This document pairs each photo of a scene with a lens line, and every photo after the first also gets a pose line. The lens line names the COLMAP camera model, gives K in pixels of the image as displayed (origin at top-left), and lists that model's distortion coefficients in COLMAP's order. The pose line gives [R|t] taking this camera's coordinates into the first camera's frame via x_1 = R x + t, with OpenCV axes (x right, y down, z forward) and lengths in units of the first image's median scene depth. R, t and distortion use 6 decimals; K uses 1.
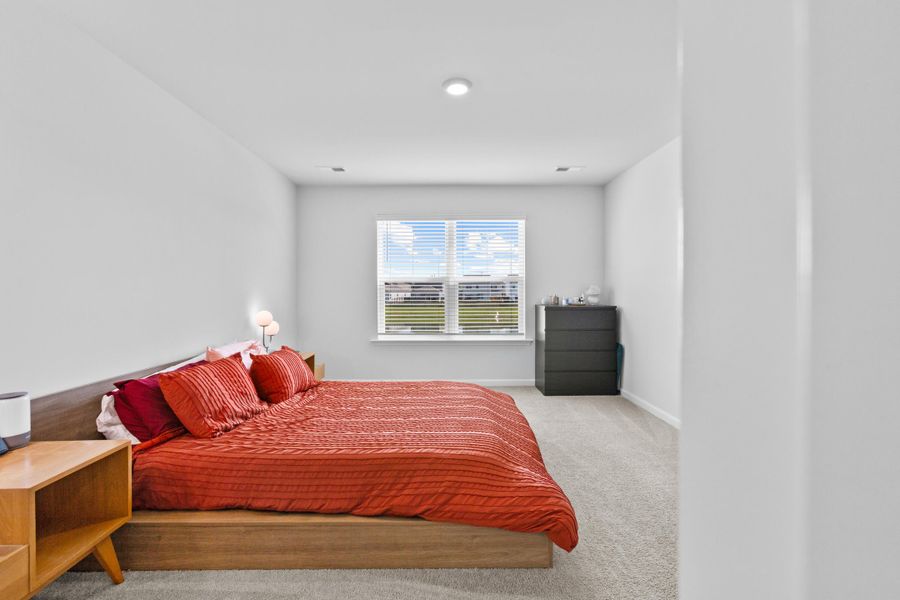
lens RADIAL K [[400.2, 0, 451.7], [0, 400.2, 293.2], [0, 0, 1]] dist [-0.001540, 0.002142]
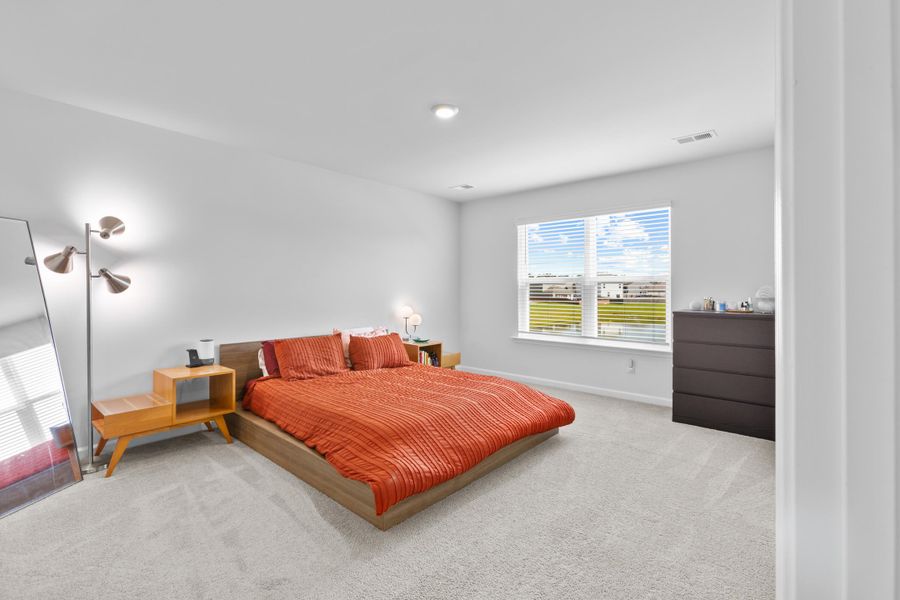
lens RADIAL K [[393.1, 0, 446.7], [0, 393.1, 298.8], [0, 0, 1]] dist [-0.003375, -0.000146]
pose [[0.749909, 0.016554, -0.661333, 0.454845], [-0.007502, 0.999835, 0.016521, -0.003012], [0.661498, -0.007428, 0.749910, 0.109206]]
